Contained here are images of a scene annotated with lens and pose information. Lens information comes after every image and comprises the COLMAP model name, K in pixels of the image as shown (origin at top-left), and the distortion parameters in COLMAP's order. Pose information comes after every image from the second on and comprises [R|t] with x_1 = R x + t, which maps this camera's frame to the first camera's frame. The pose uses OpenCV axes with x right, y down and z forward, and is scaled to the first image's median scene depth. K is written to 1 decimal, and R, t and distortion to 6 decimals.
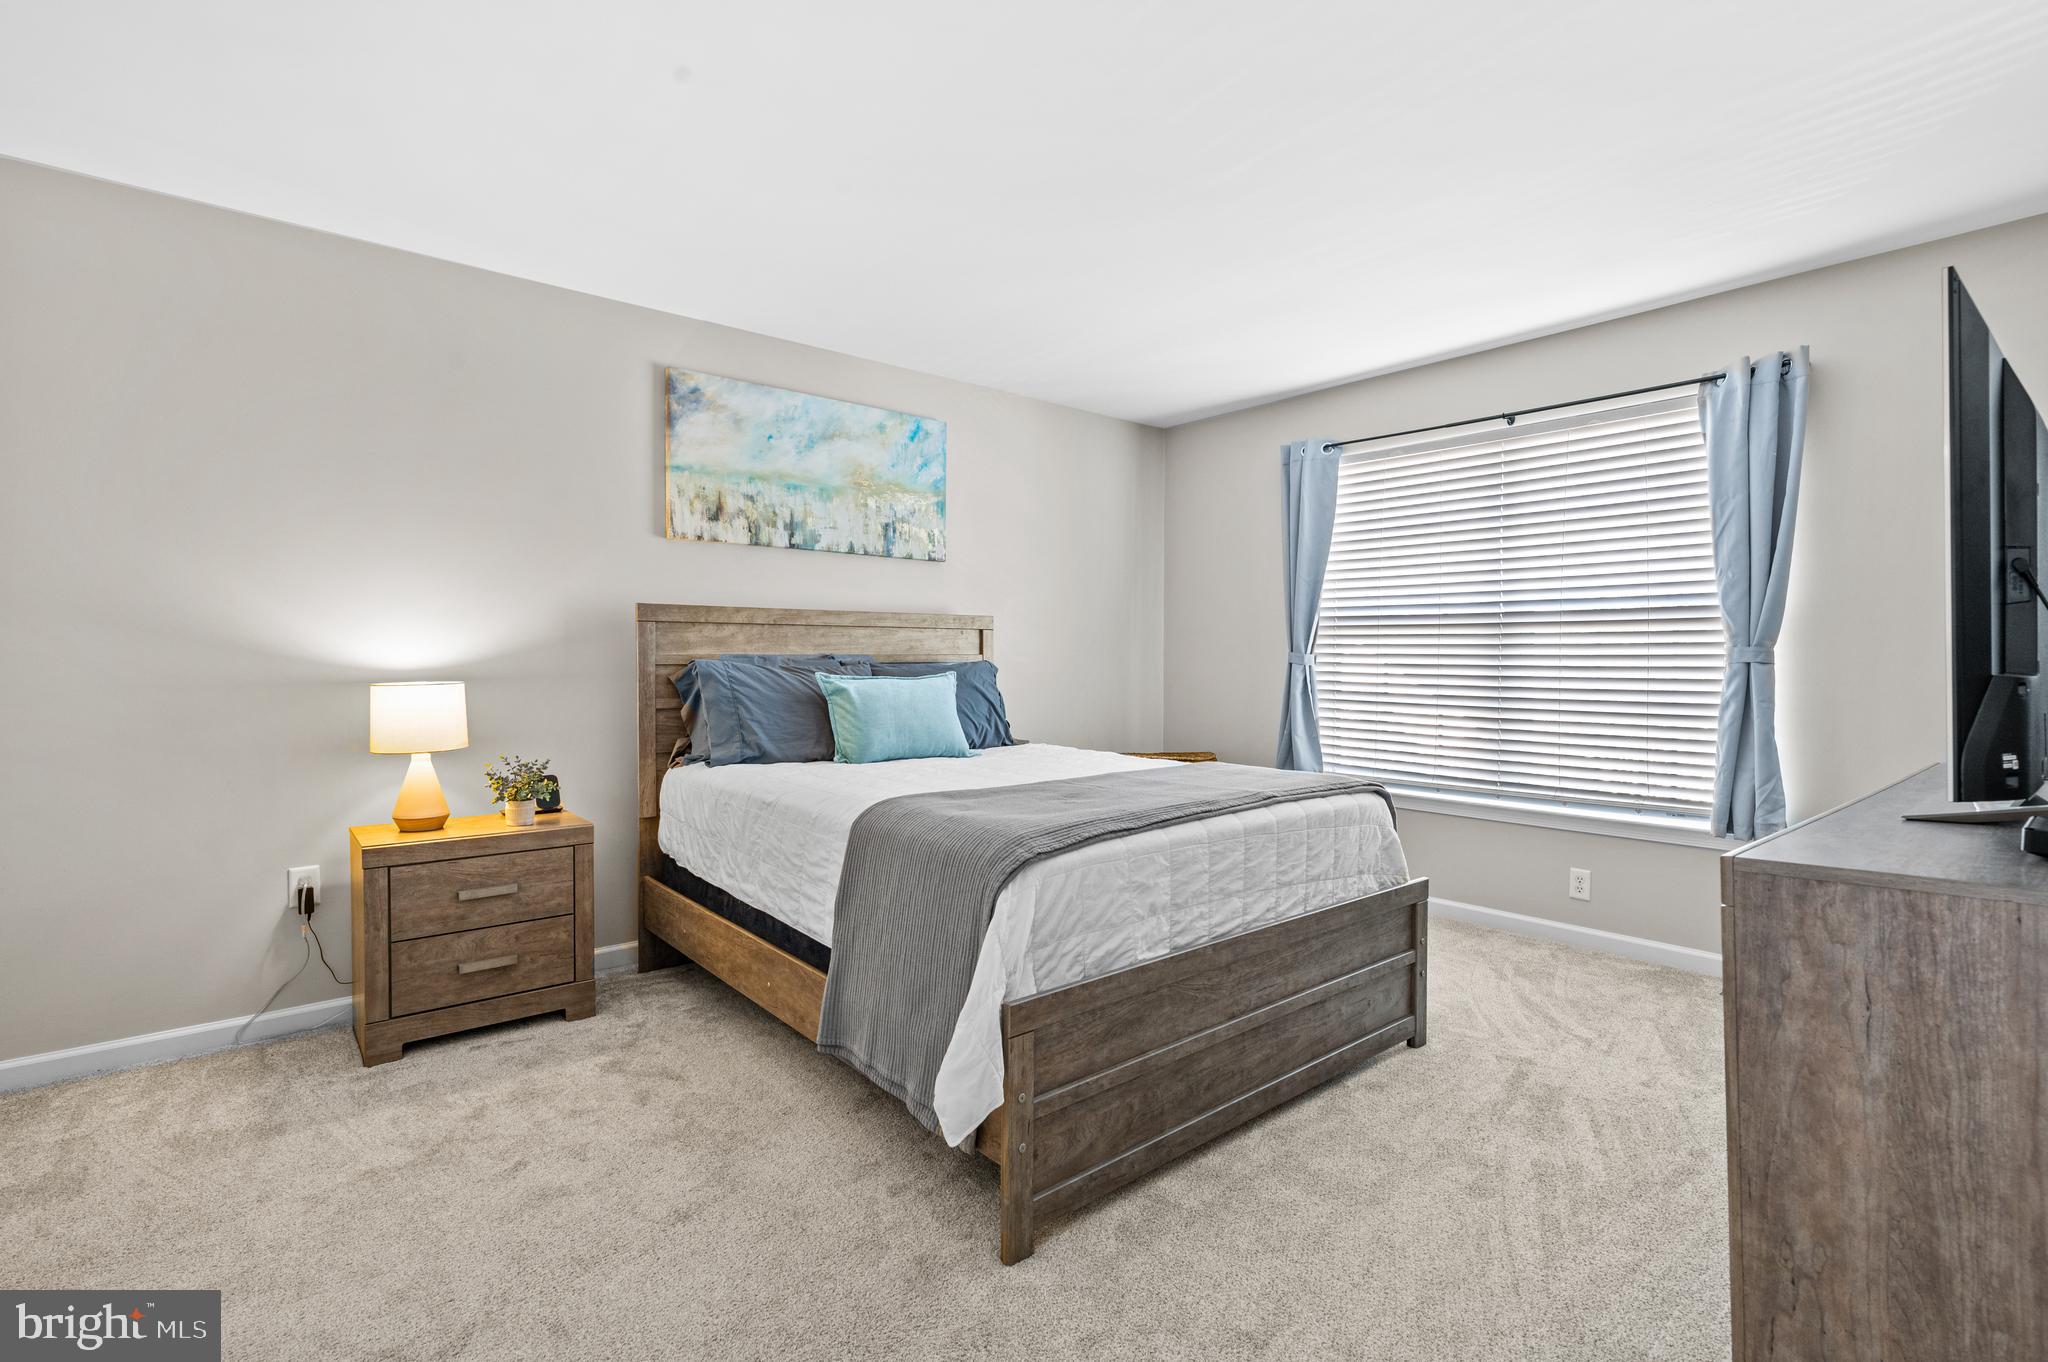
lens RADIAL K [[954.1, 0, 1025.9], [0, 954.1, 671.5], [0, 0, 1]] dist [-0.004616, 0.001814]
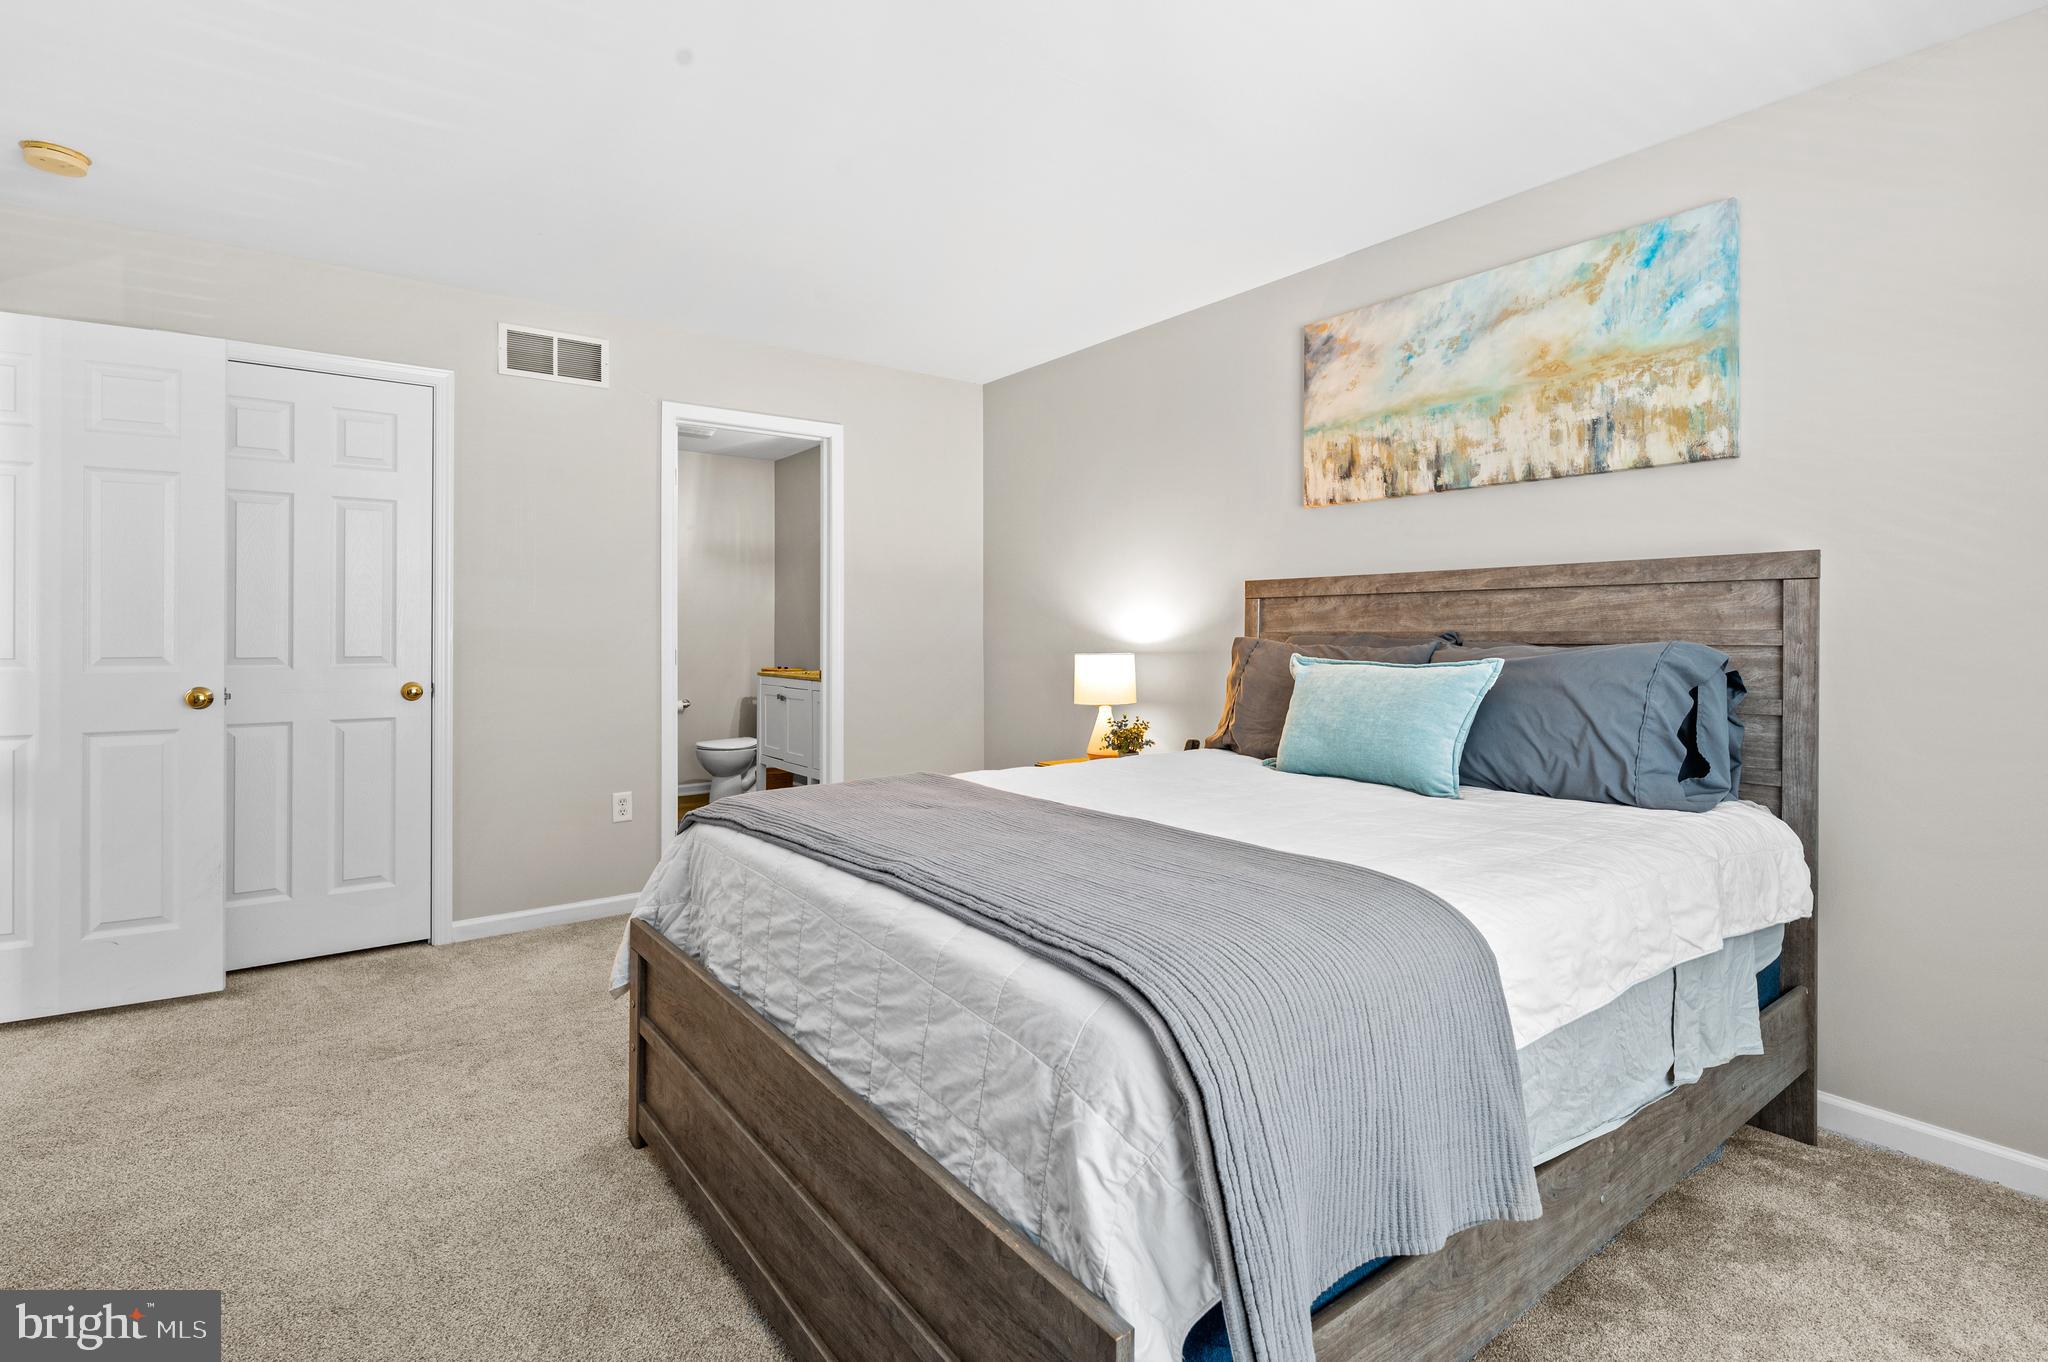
lens RADIAL K [[954.1, 0, 993.6], [0, 954.1, 618.6], [0, 0, 1]] dist [-0.004616, 0.001814]
pose [[-0.068864, -0.018954, -0.997446, 0.540361], [-0.017630, 0.999686, -0.017779, -0.008601], [0.997470, 0.016361, -0.069176, 0.712138]]
